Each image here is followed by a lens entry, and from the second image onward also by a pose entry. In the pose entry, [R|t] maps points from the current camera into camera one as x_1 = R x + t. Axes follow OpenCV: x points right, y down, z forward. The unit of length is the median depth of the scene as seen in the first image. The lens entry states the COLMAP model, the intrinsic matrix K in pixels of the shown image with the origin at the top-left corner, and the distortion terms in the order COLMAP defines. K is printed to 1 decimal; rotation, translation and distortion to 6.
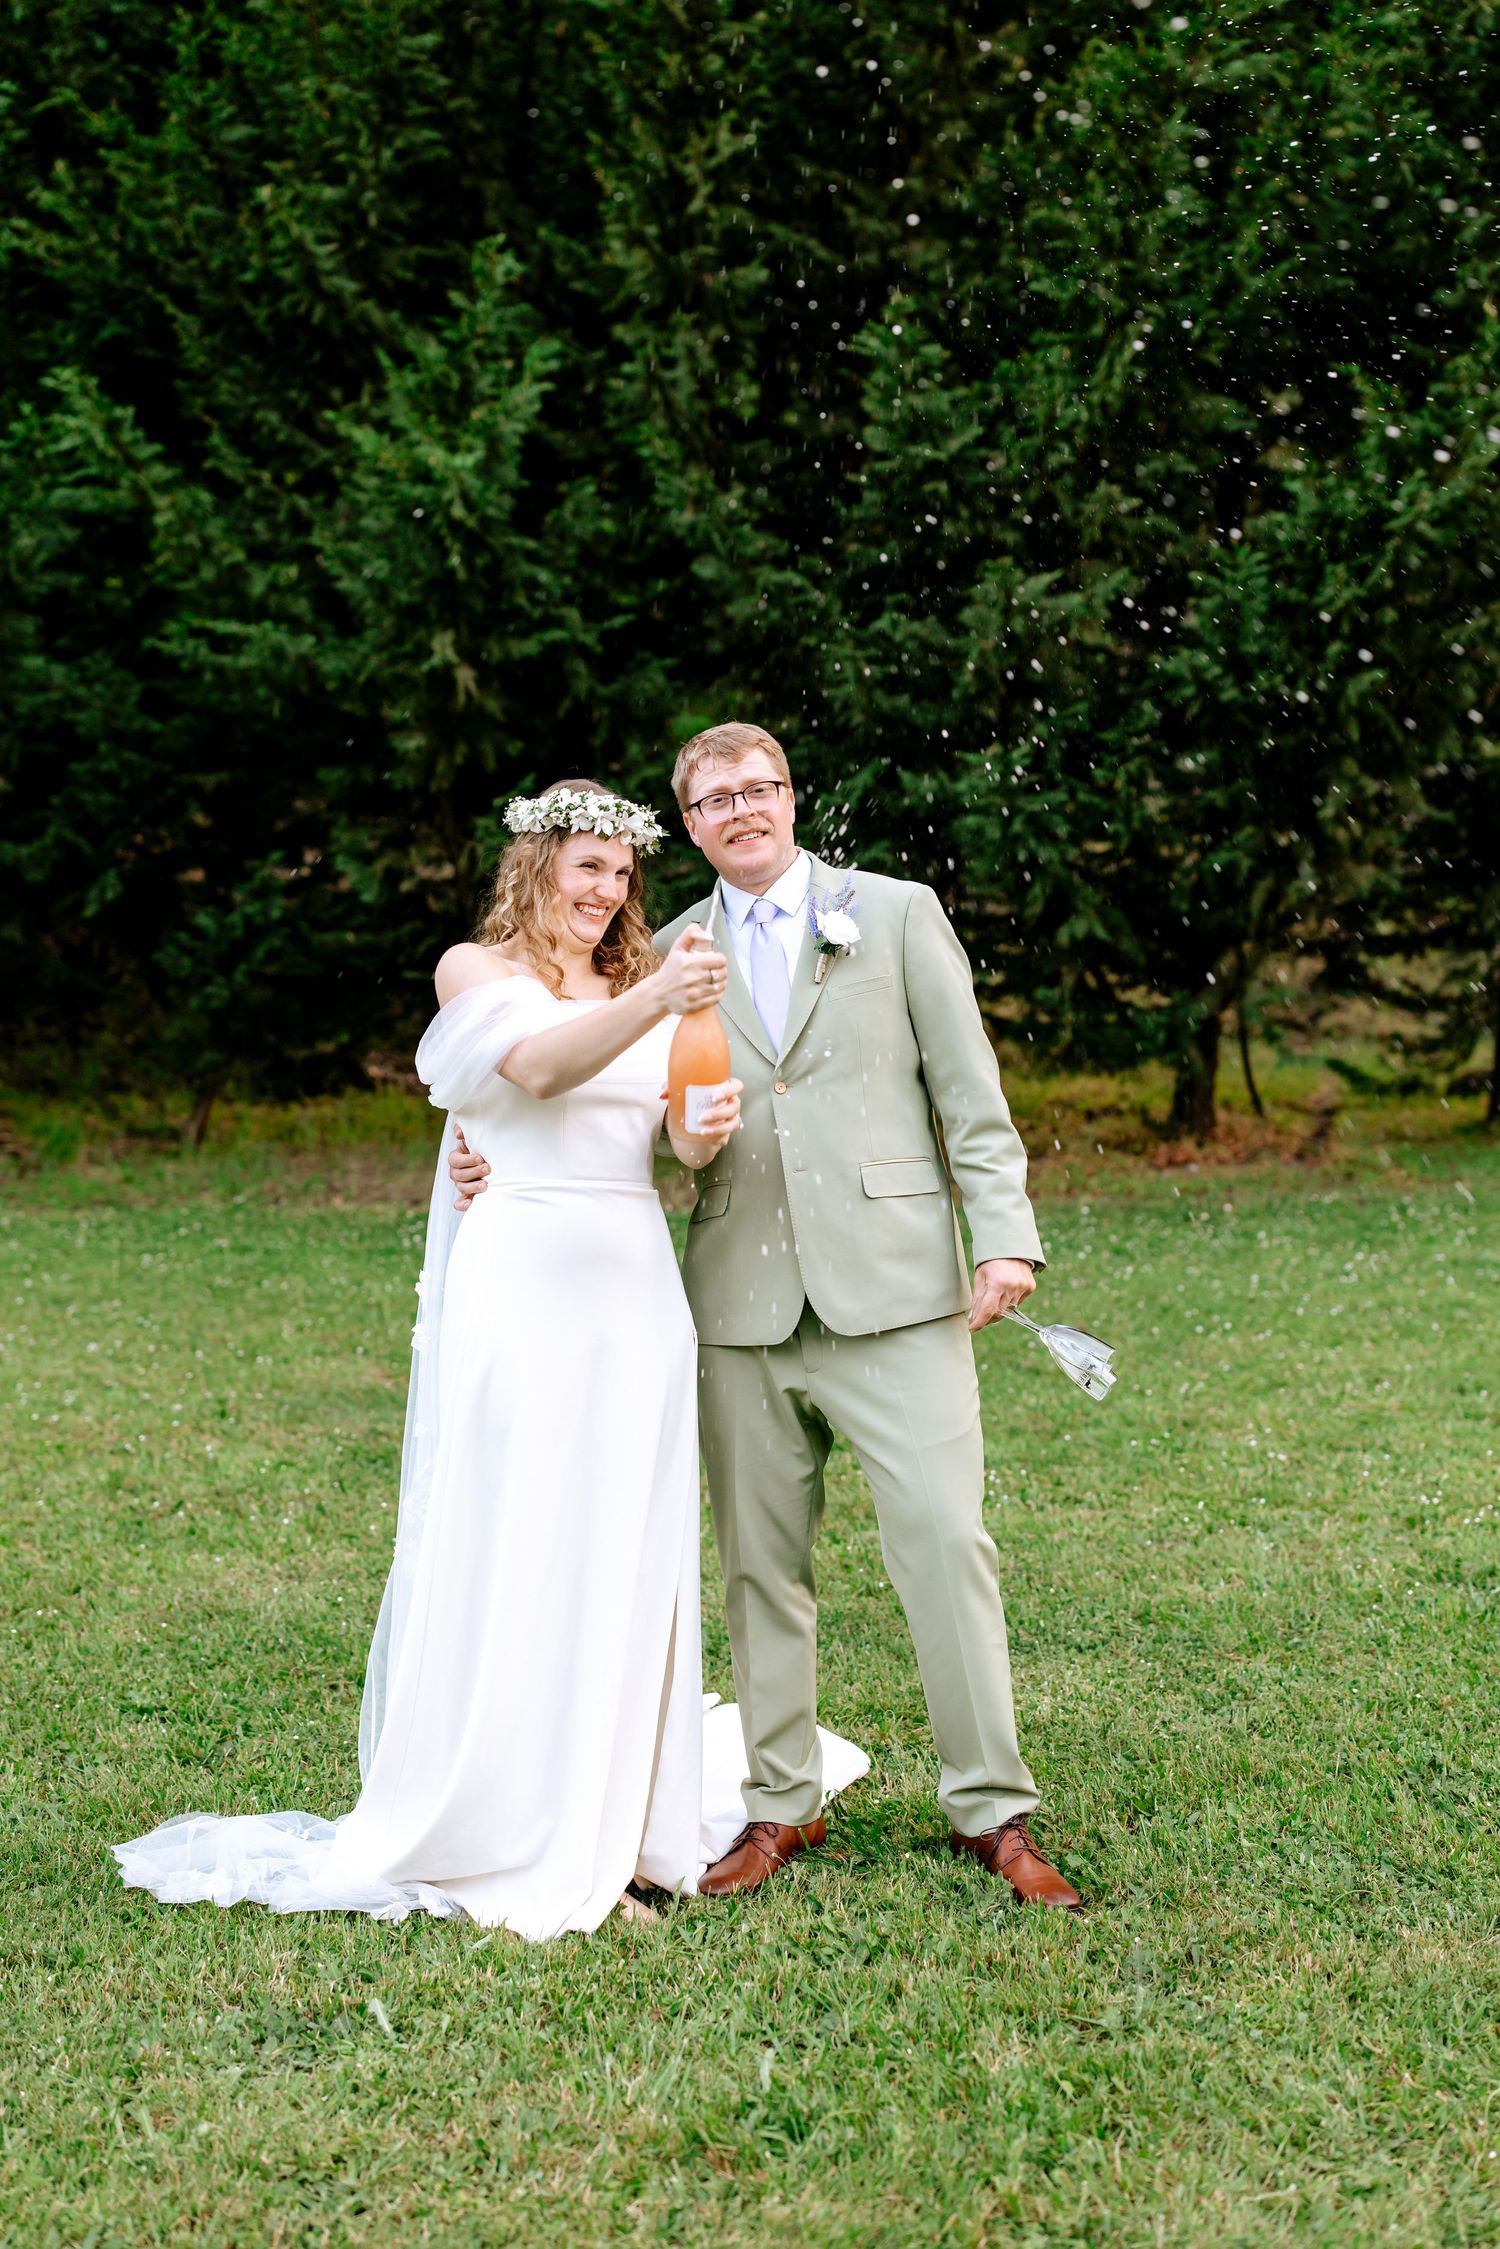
lens RADIAL K [[2537.3, 0, 750.0], [0, 2537.3, 1124.5], [0, 0, 1]] dist [0.012032, -0.004996]
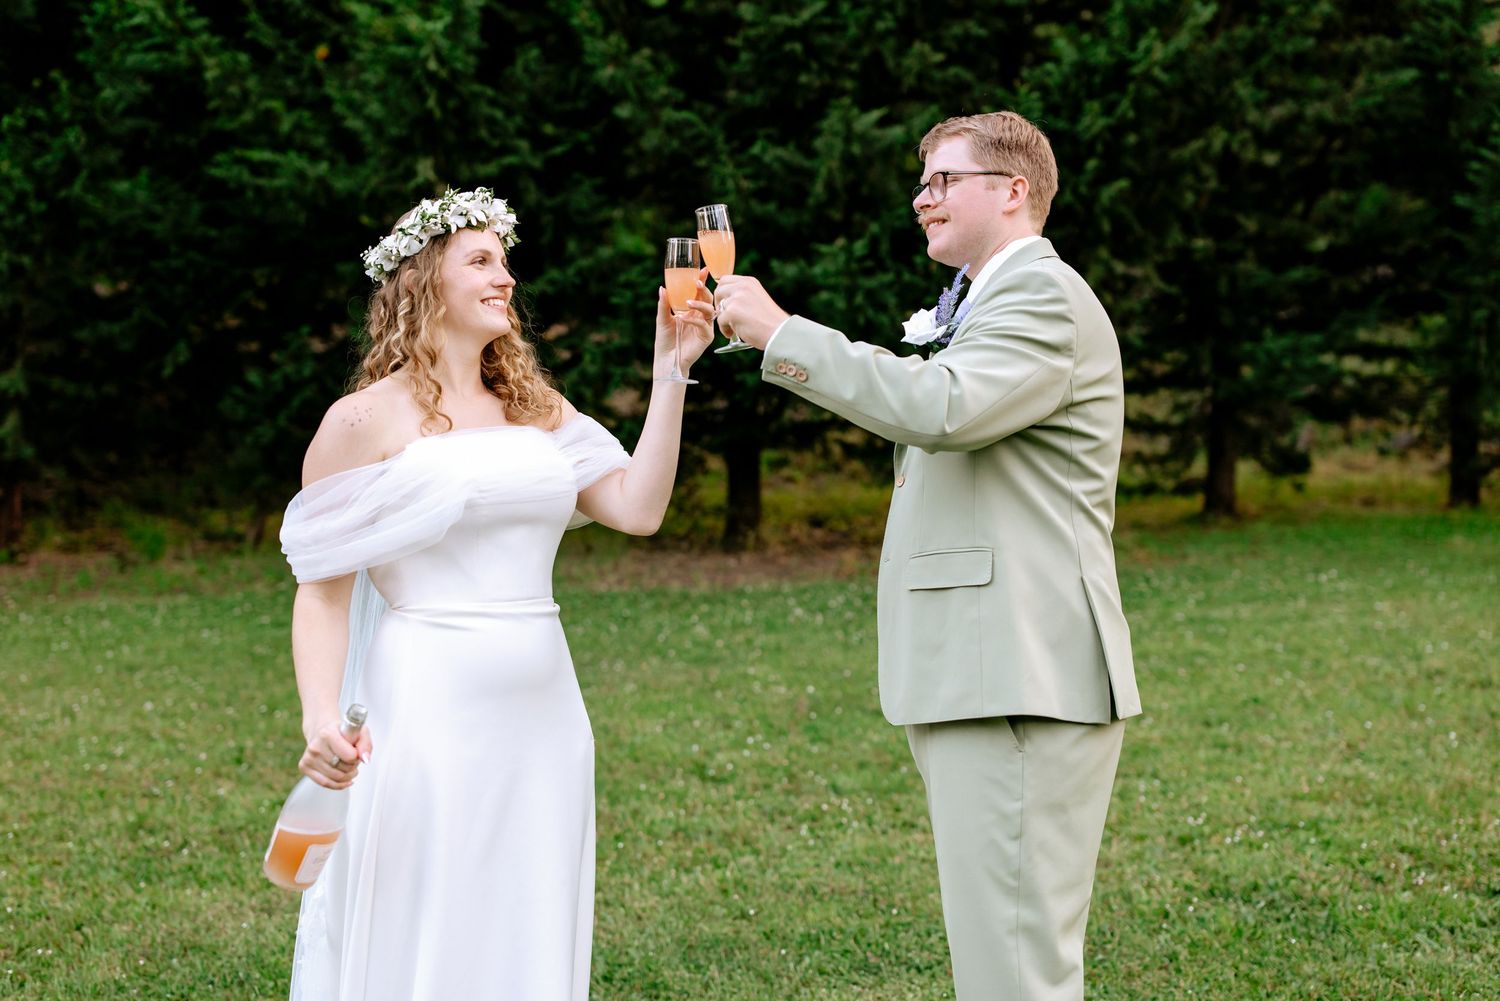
lens RADIAL K [[1692.3, 0, 731.7], [0, 1692.3, 481.5], [0, 0, 1]] dist [0.012032, -0.004996]
pose [[0.999539, -0.014377, 0.026757, 0.013946], [0.014995, 0.999622, -0.023050, -0.001740], [-0.026415, 0.023441, 0.999376, 0.116235]]
